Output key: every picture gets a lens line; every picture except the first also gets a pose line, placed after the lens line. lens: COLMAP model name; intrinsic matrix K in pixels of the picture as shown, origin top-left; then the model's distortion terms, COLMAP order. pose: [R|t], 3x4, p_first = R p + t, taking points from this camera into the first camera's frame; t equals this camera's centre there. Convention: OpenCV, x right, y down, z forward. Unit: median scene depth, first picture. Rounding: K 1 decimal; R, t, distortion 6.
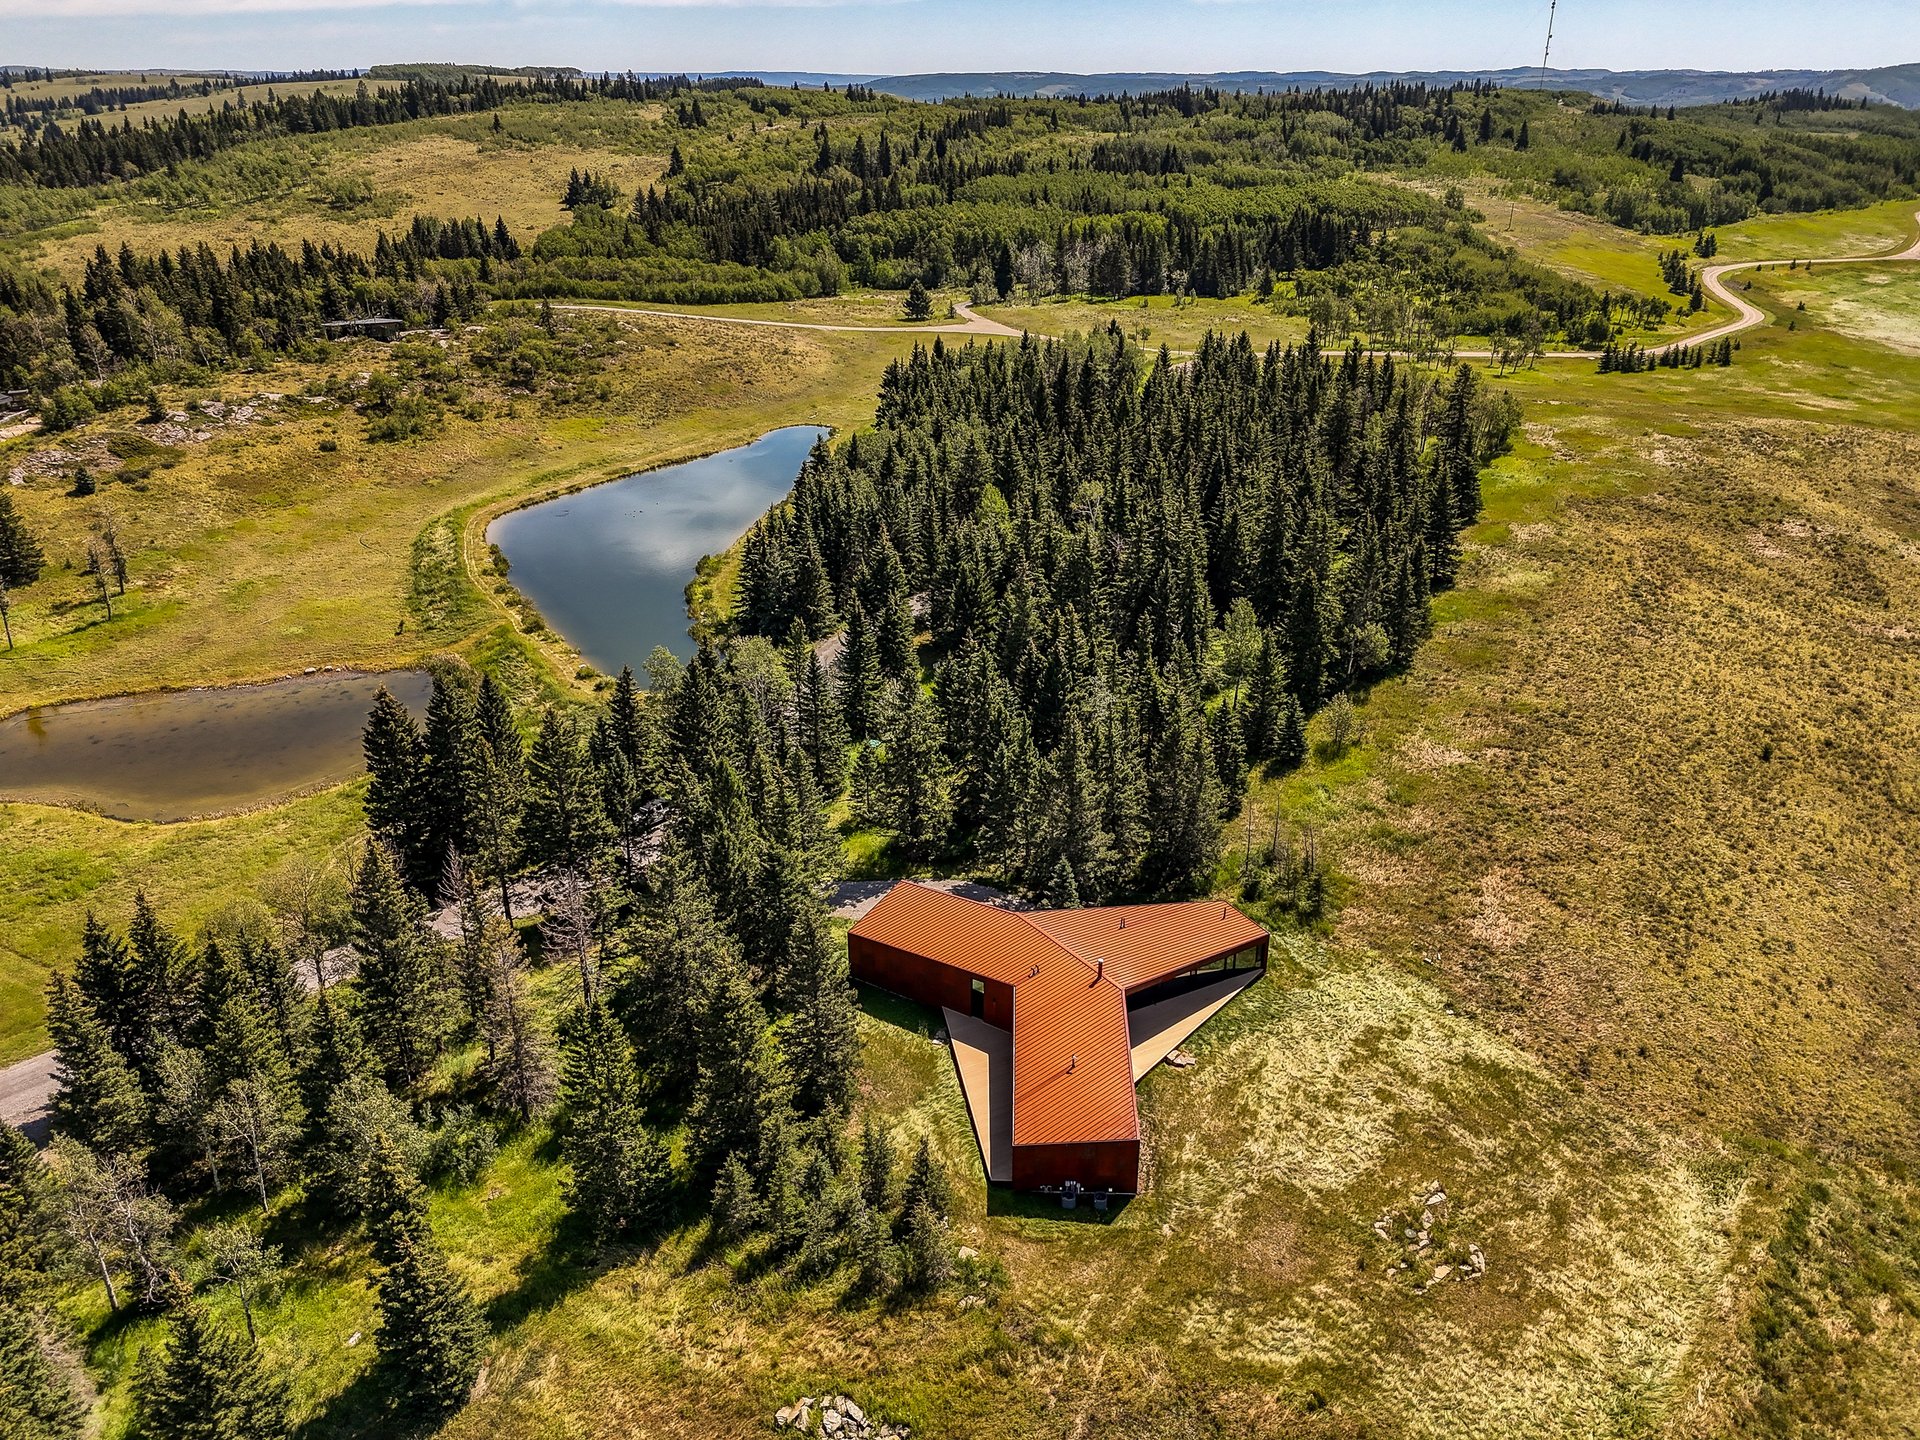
lens RADIAL K [[1435.4, 0, 960.0], [0, 1435.4, 720.0], [0, 0, 1]] dist [0.080020, -0.086640]
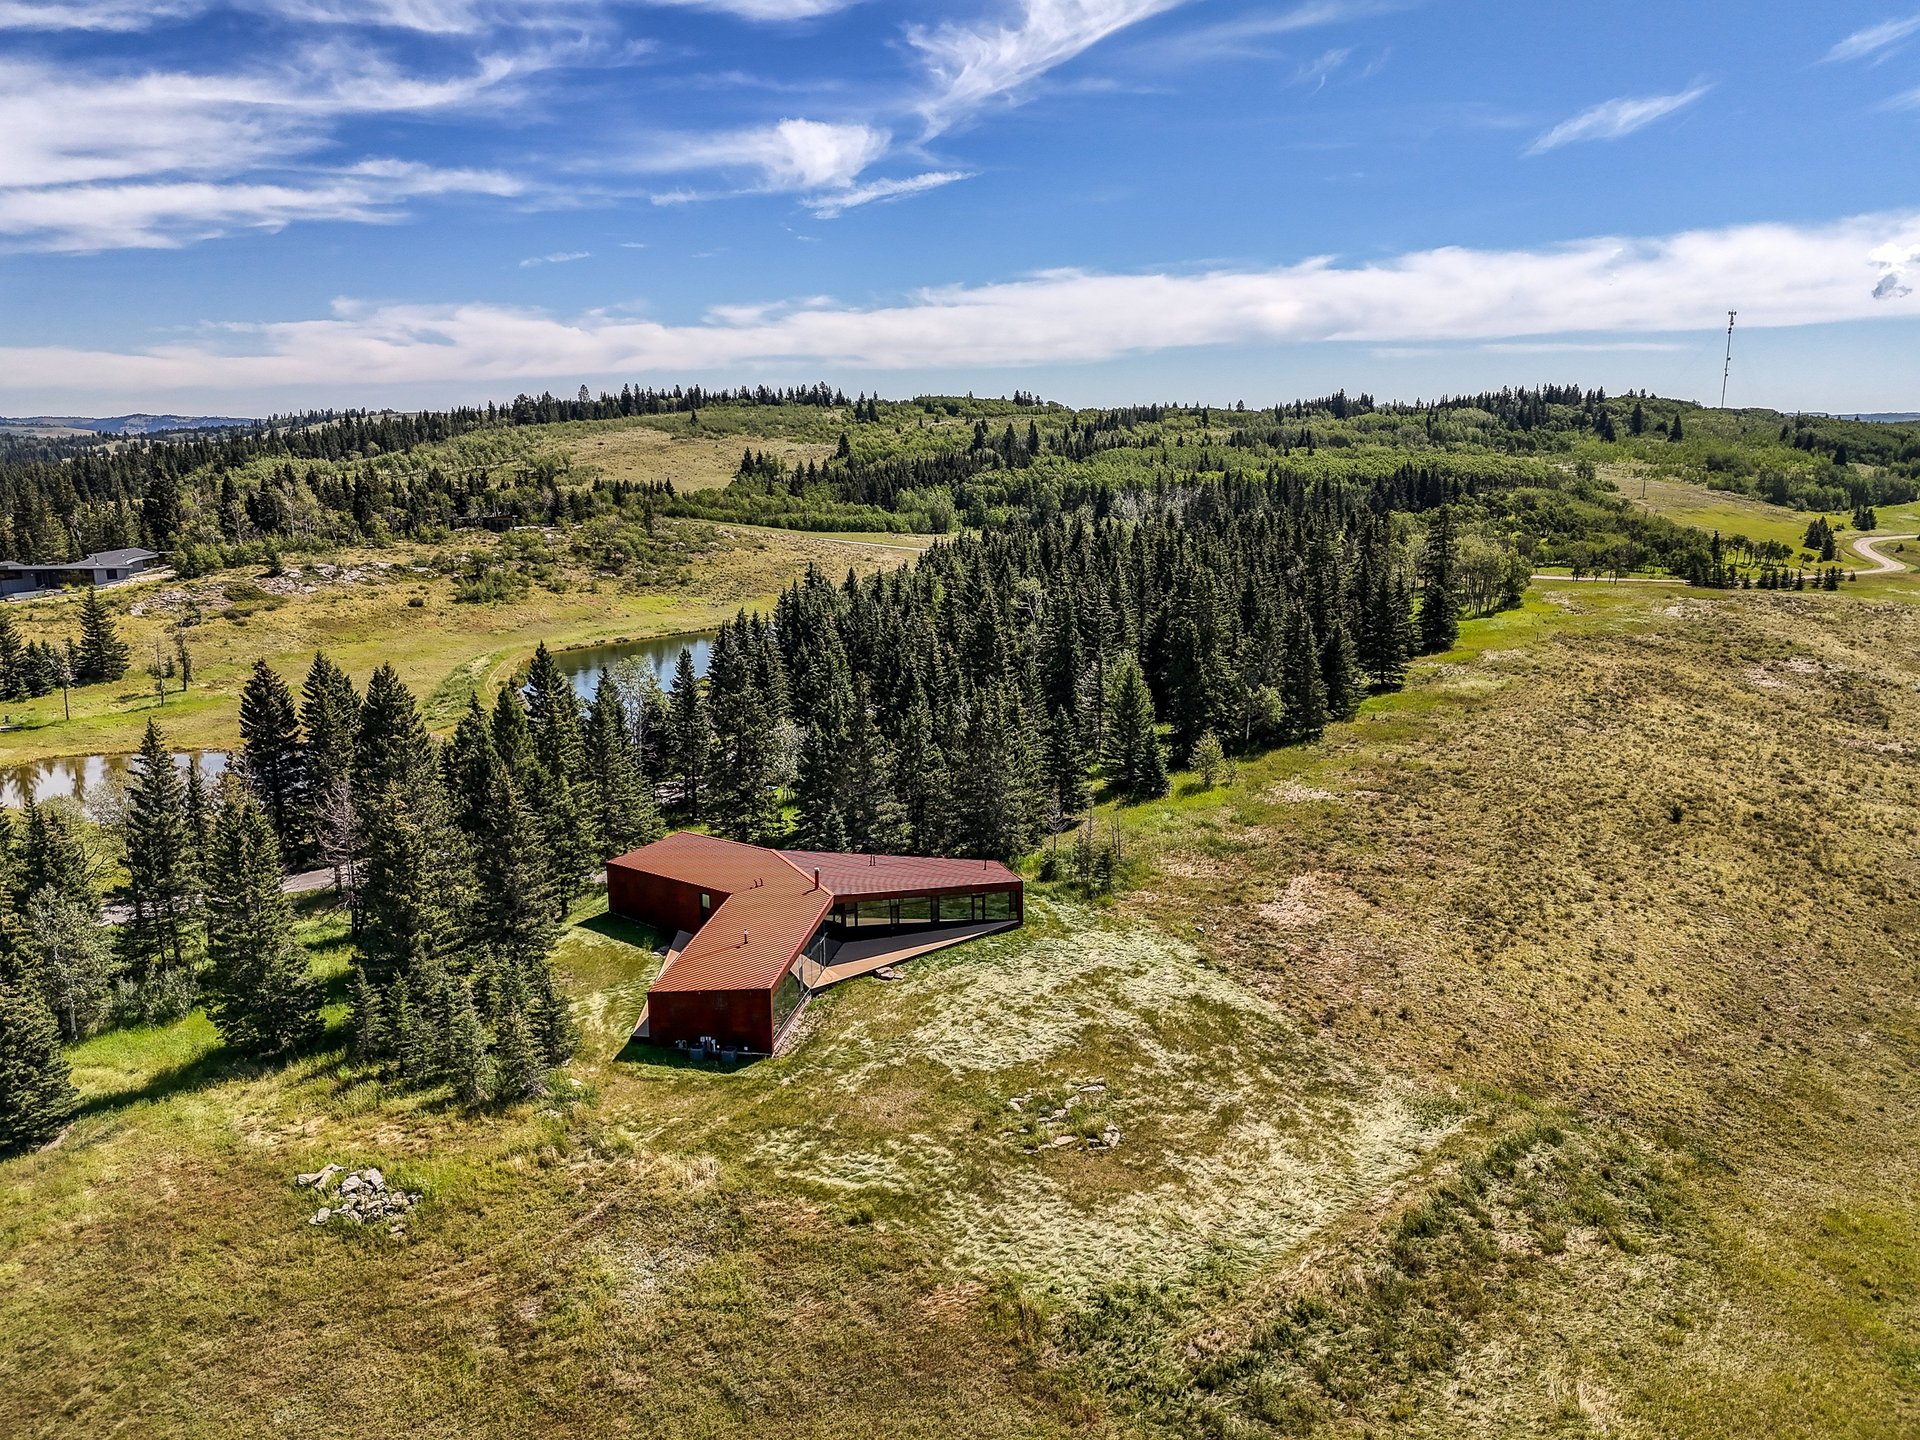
lens RADIAL K [[1435.4, 0, 960.0], [0, 1435.4, 720.0], [0, 0, 1]] dist [0.080020, -0.086640]
pose [[0.988845, 0.026060, -0.146649, 0.140342], [-0.057567, 0.974934, -0.214917, 0.113778], [0.137372, 0.220962, 0.965559, 0.014136]]
